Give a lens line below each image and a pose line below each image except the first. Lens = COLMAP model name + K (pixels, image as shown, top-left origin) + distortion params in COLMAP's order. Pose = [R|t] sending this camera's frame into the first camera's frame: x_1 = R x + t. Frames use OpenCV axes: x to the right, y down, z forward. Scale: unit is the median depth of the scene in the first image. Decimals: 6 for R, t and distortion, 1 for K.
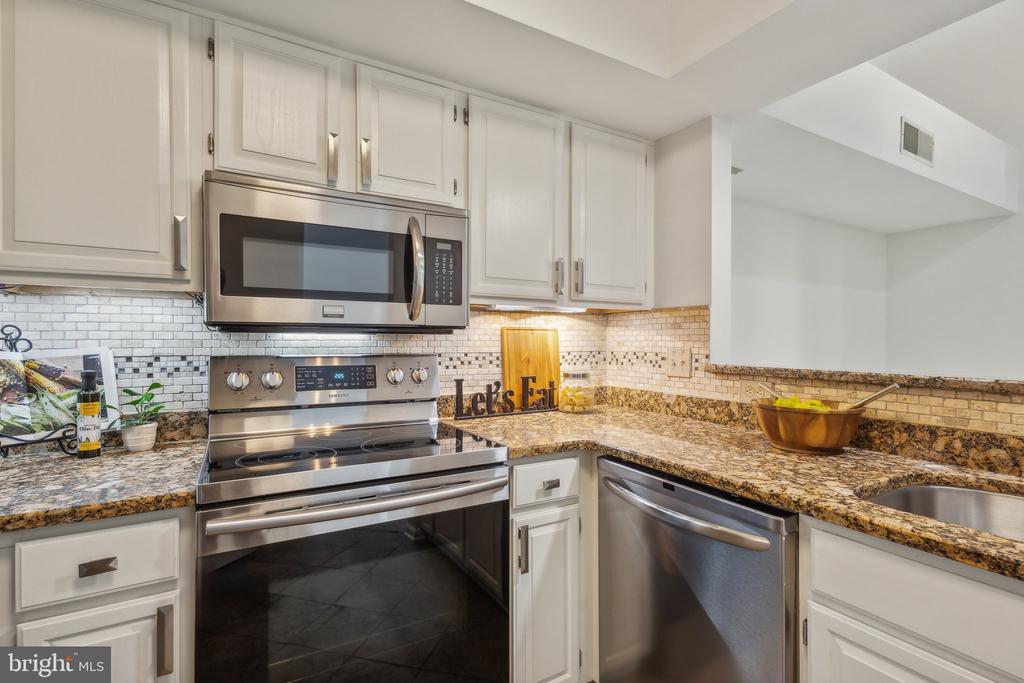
lens RADIAL K [[477.1, 0, 512.0], [0, 477.1, 341.5], [0, 0, 1]] dist [0.007634, -0.000710]
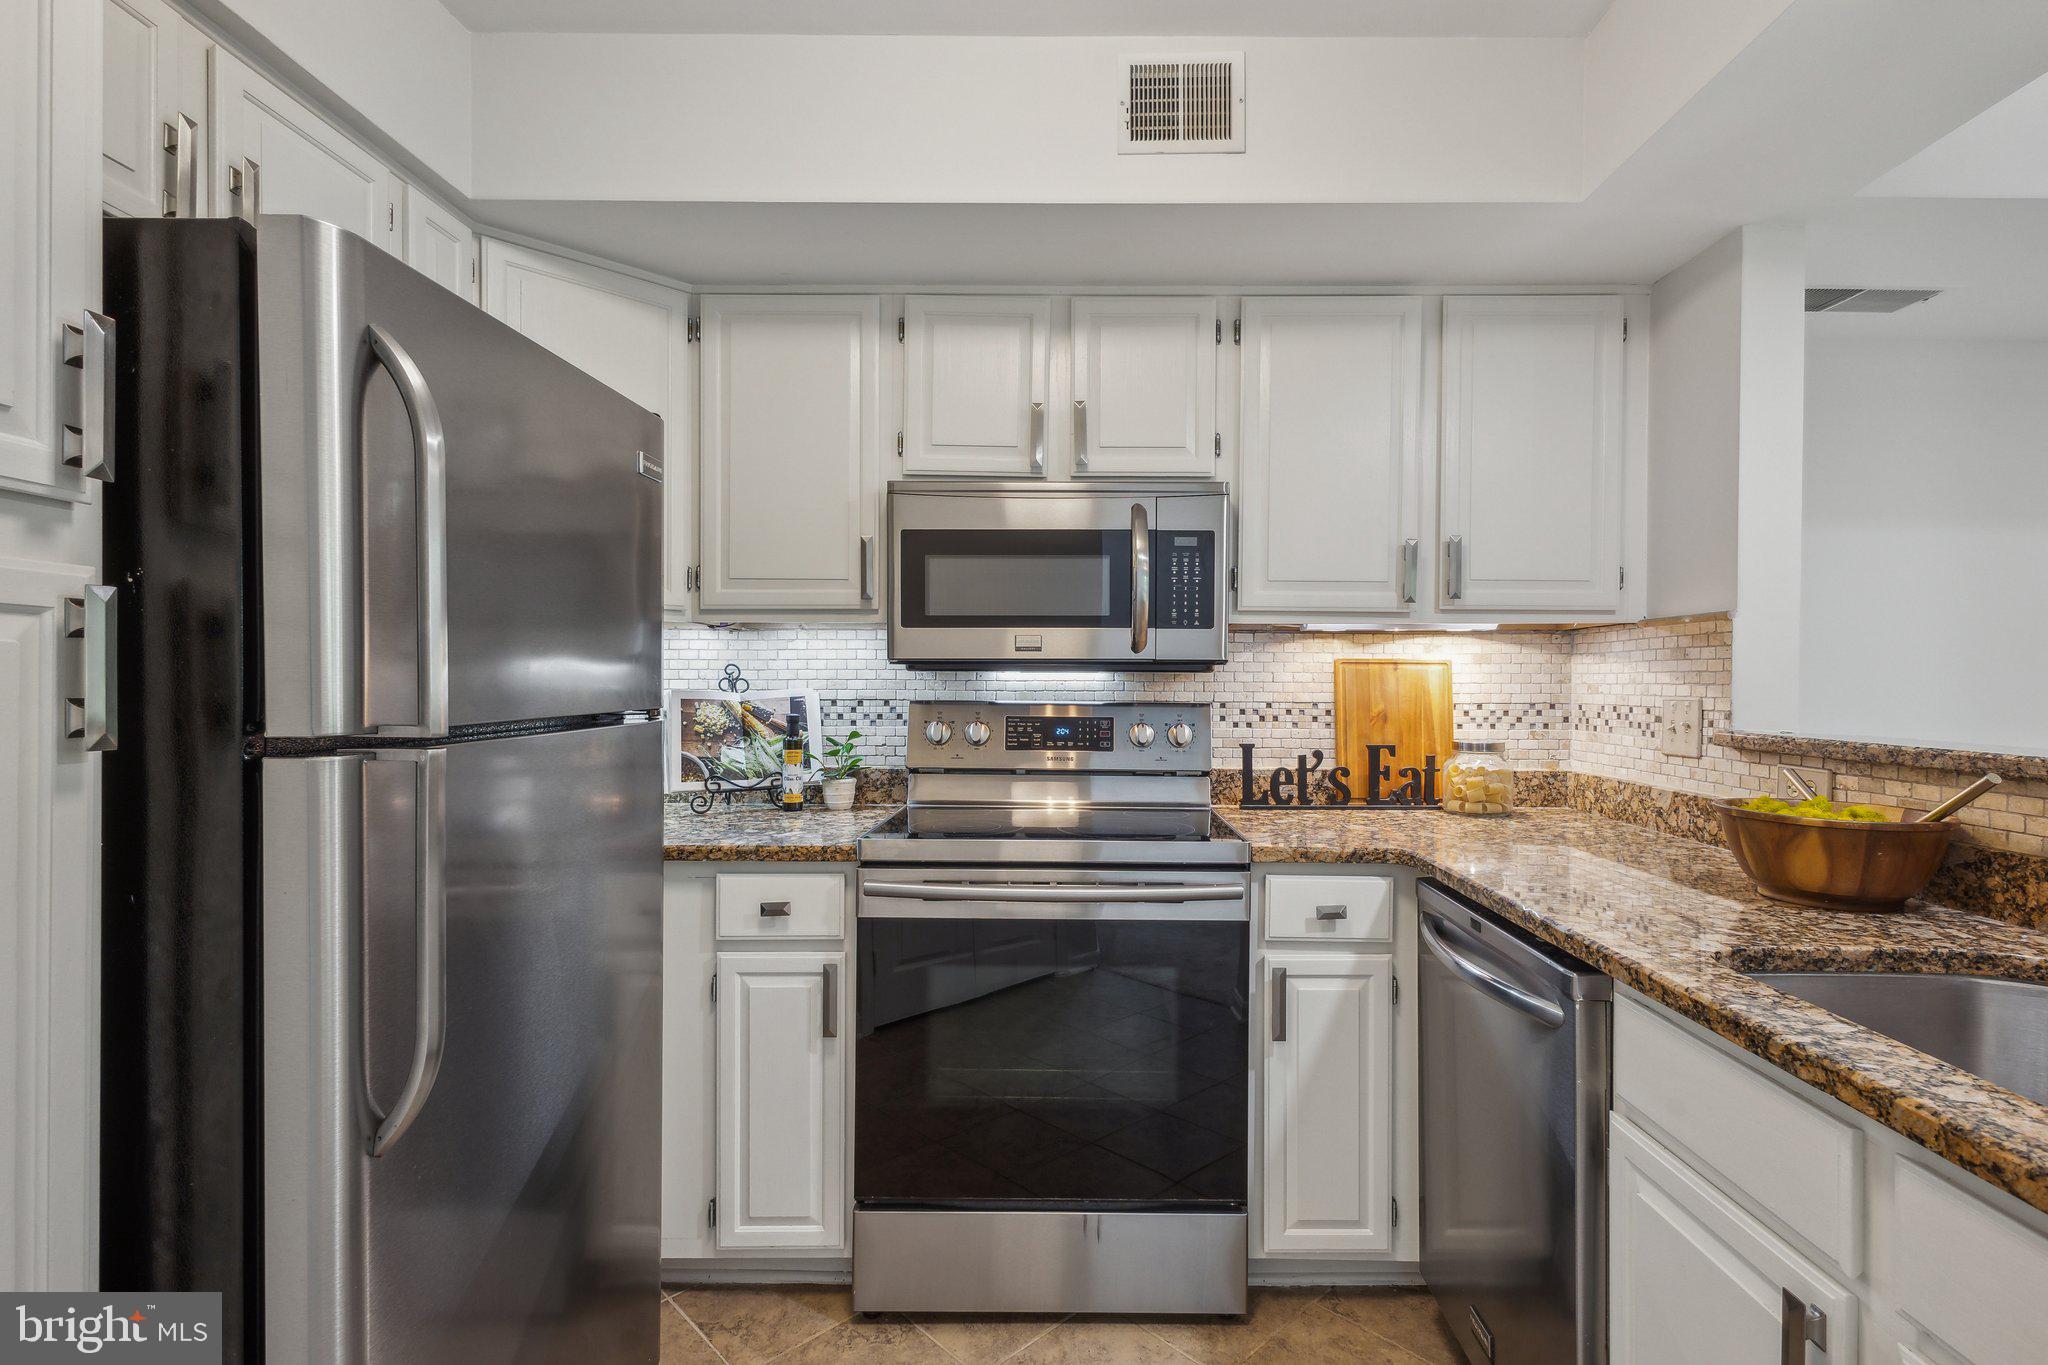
lens RADIAL K [[974.9, 0, 1076.8], [0, 974.9, 679.3], [0, 0, 1]] dist [0.001584, -0.000395]
pose [[0.865324, 0.001645, -0.501210, 0.409211], [-0.003605, 0.999989, -0.002942, -0.001018], [0.501199, 0.004352, 0.865321, -0.258661]]
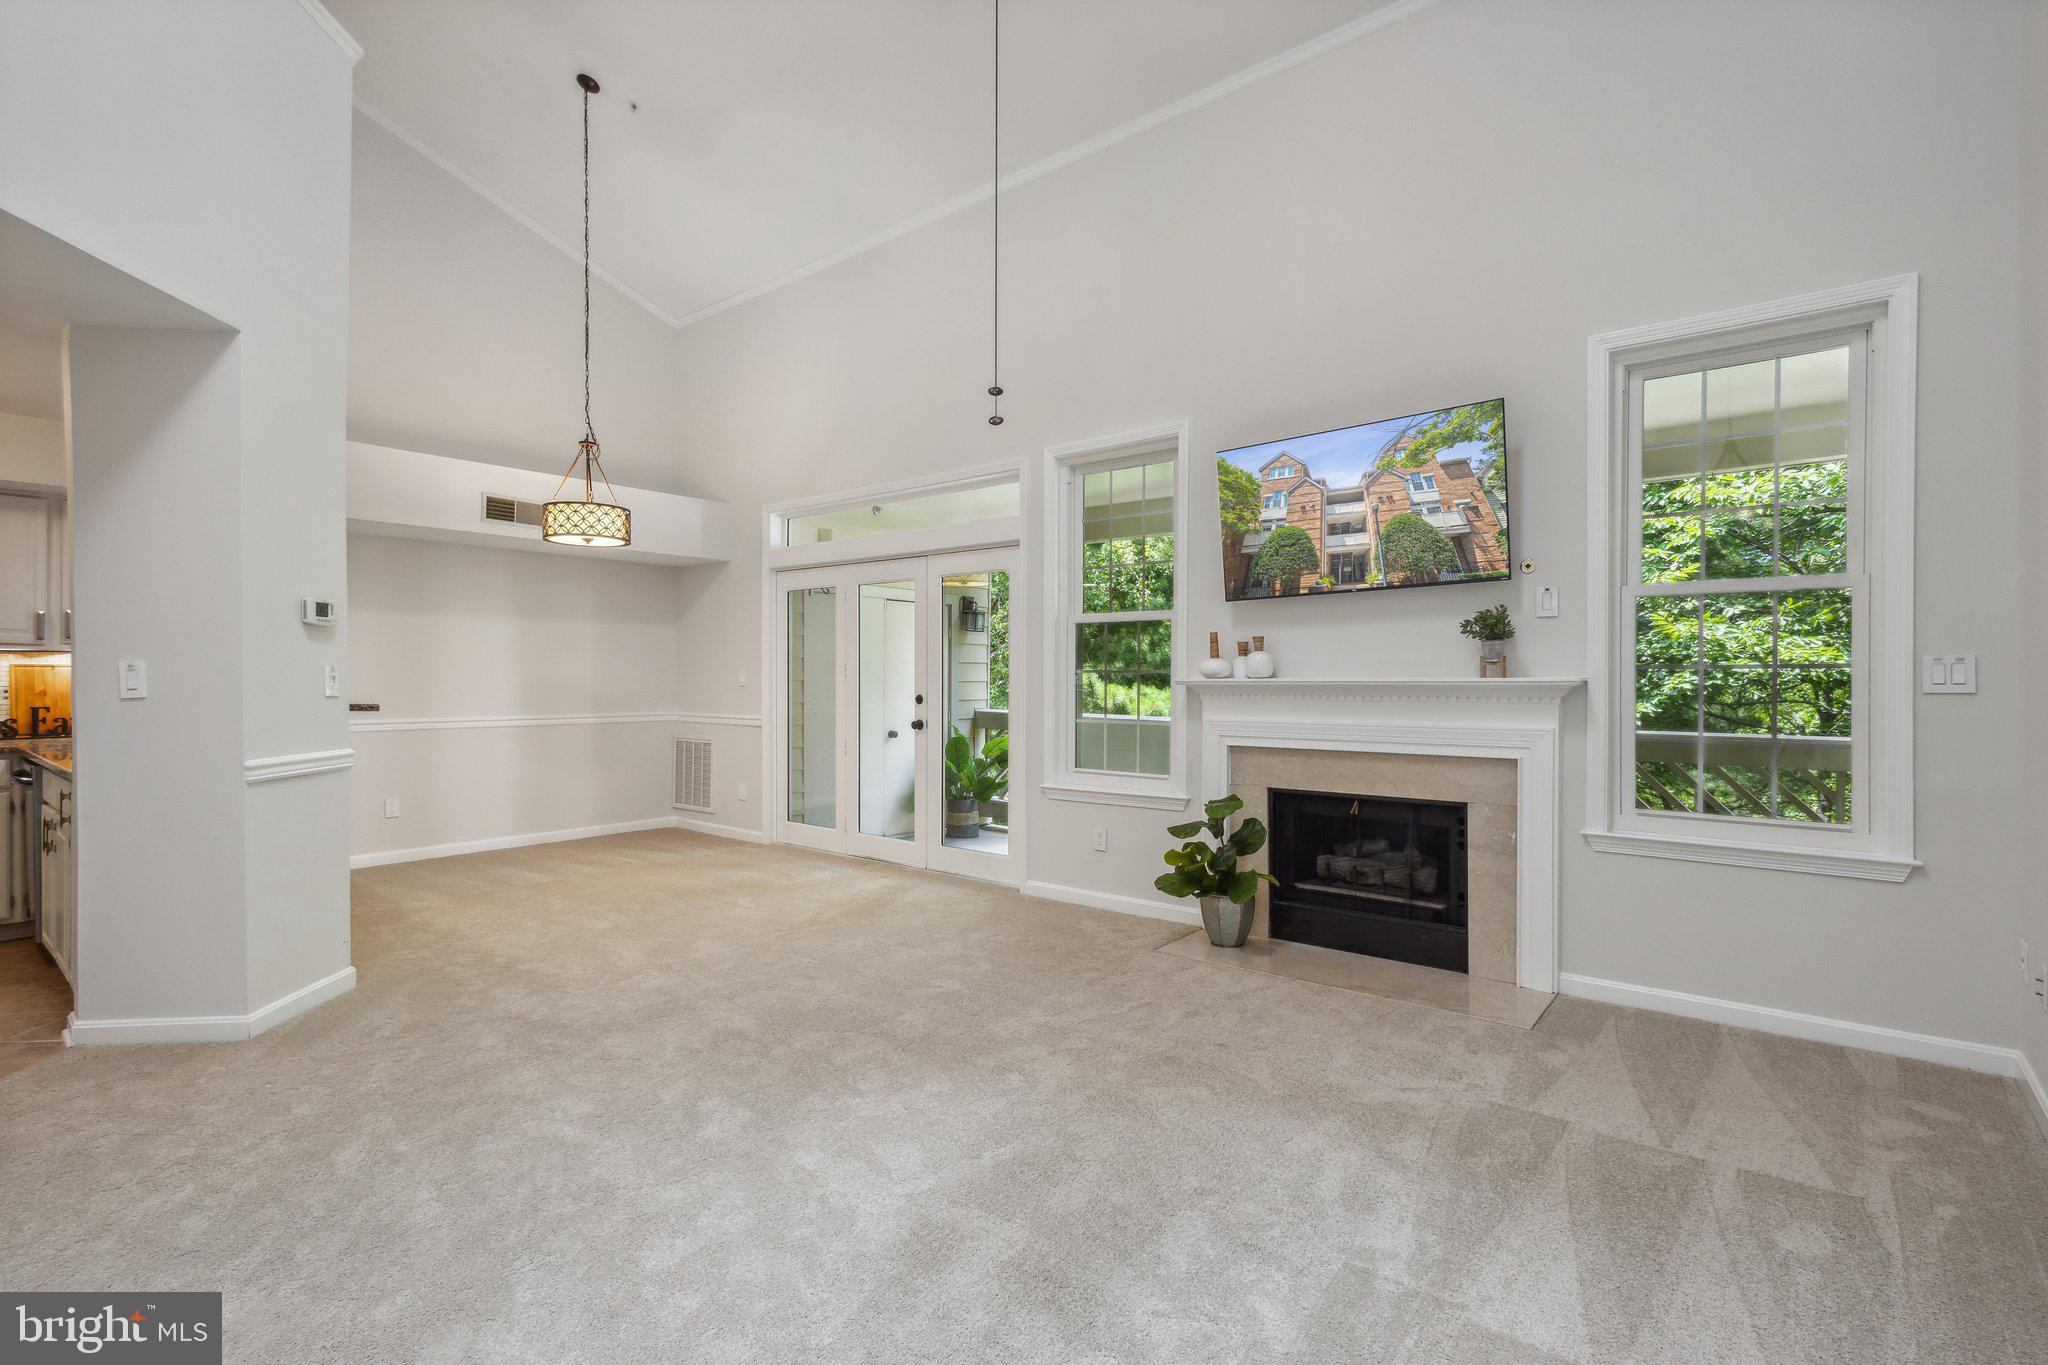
lens RADIAL K [[920.5, 0, 981.8], [0, 920.5, 677.1], [0, 0, 1]] dist [0.014321, 0.000044]
pose [[0.940808, 0.003059, 0.338925, 1.925777], [-0.003932, 0.999990, 0.001890, -0.018507], [-0.338916, -0.003111, 0.940811, -2.609186]]
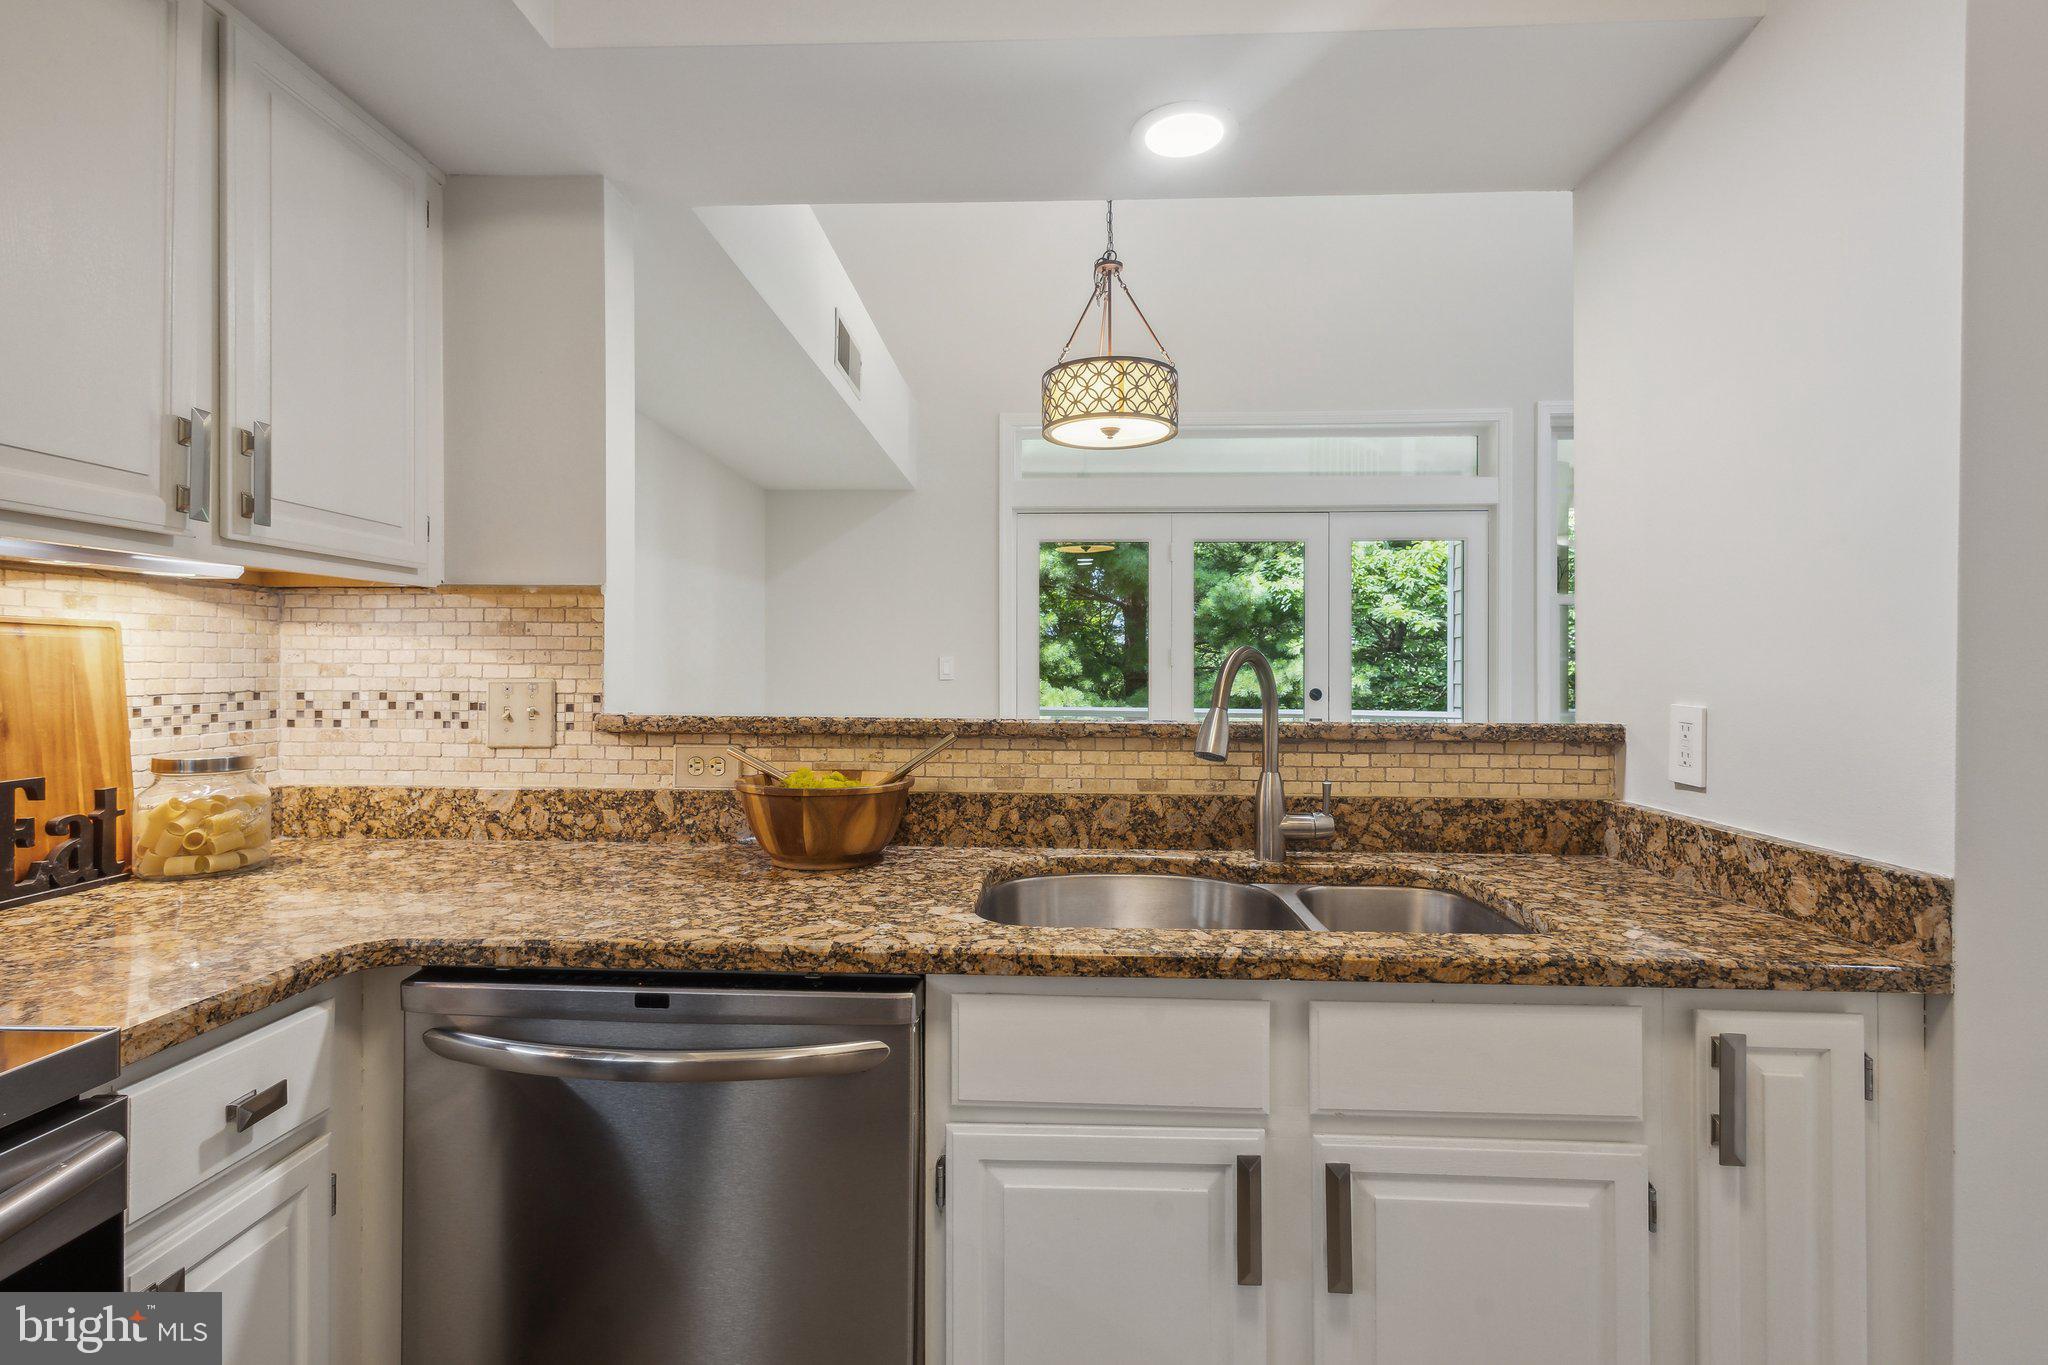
lens RADIAL K [[957.9, 0, 1023.8], [0, 957.9, 665.5], [0, 0, 1]] dist [0.011729, -0.000493]
pose [[0.535203, 0.003511, 0.844716, -0.183588], [-0.004047, 0.999991, -0.001592, -0.000253], [-0.844714, -0.002566, 0.535212, 0.200386]]
